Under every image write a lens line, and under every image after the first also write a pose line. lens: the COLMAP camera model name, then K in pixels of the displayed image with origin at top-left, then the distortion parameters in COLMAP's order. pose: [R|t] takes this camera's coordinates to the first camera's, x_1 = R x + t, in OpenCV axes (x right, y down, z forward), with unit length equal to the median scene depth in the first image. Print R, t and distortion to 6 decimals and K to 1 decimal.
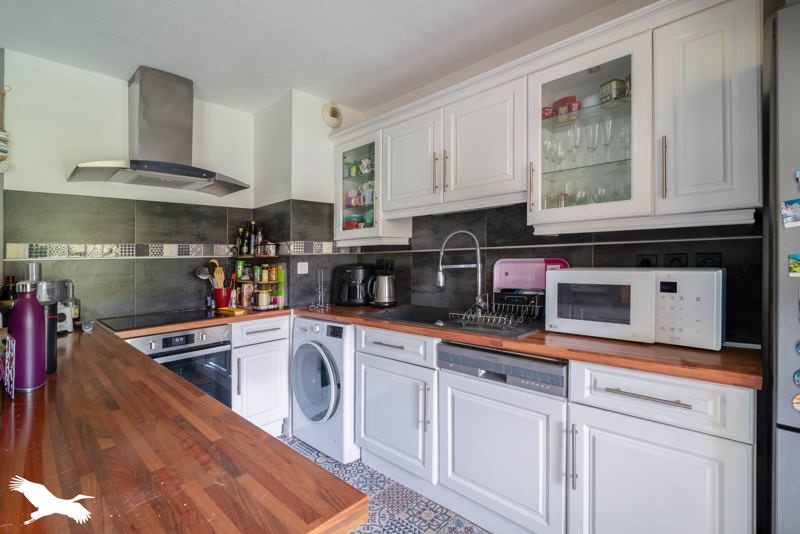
lens RADIAL K [[370.8, 0, 404.0], [0, 370.8, 262.9], [0, 0, 1]] dist [0.002966, 0.000677]
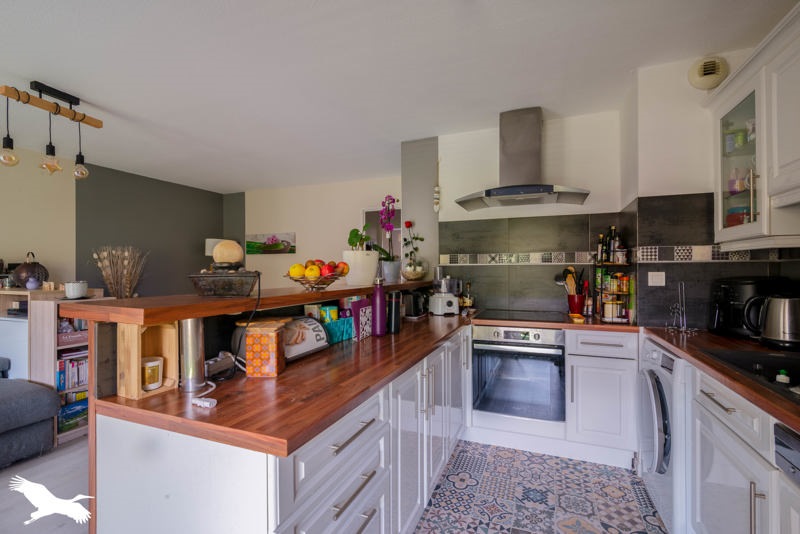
lens RADIAL K [[370.8, 0, 404.4], [0, 370.8, 265.5], [0, 0, 1]] dist [0.002966, 0.000677]
pose [[0.380709, 0.014208, -0.924586, 0.271937], [-0.020809, 0.999760, 0.006795, -0.009788], [0.924461, 0.016652, 0.380914, 0.174912]]
